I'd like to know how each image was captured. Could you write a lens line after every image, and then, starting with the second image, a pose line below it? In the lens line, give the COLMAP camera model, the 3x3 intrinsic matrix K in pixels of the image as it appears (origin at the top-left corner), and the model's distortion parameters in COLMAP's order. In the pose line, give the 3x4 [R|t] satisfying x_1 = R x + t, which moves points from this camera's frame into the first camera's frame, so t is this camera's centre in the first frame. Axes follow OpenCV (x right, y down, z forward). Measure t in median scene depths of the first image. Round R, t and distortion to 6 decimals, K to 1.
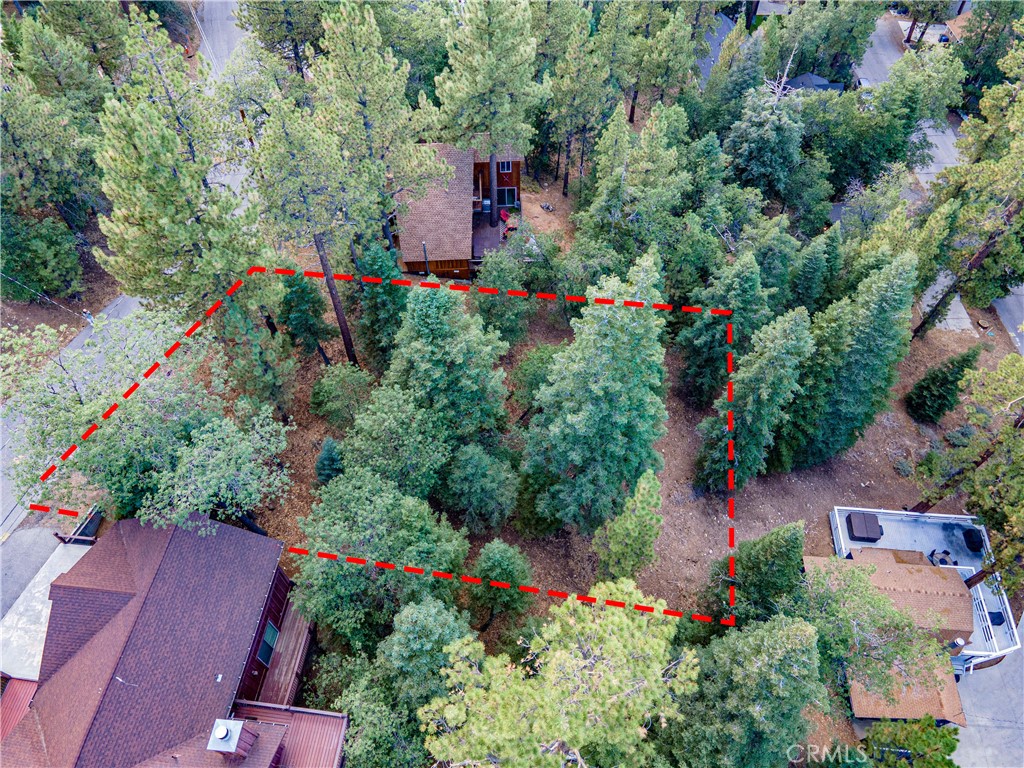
lens RADIAL K [[717.1, 0, 510.3], [0, 717.1, 388.5], [0, 0, 1]] dist [0.030487, 0.004603]
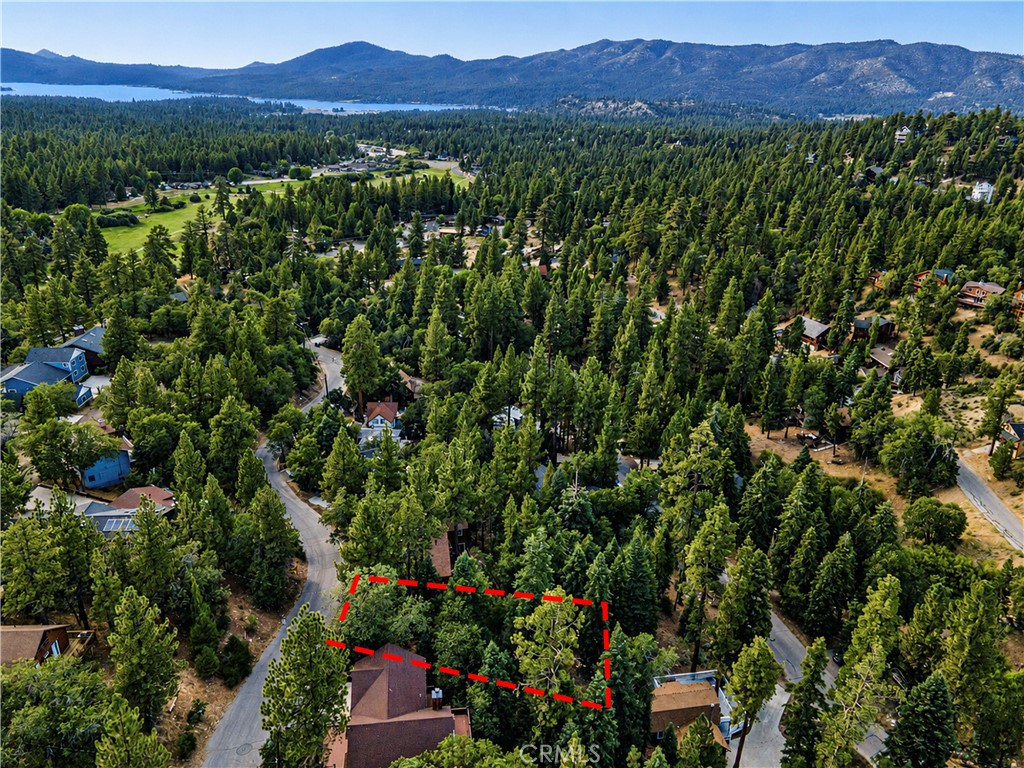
lens RADIAL K [[703.0, 0, 512.0], [0, 703.0, 384.0], [0, 0, 1]] dist [0.030658, 0.002214]
pose [[0.969659, -0.069572, 0.234353, -0.280392], [0.190971, 0.814056, -0.548491, 0.444010], [-0.152617, 0.576604, 0.802643, -0.828446]]
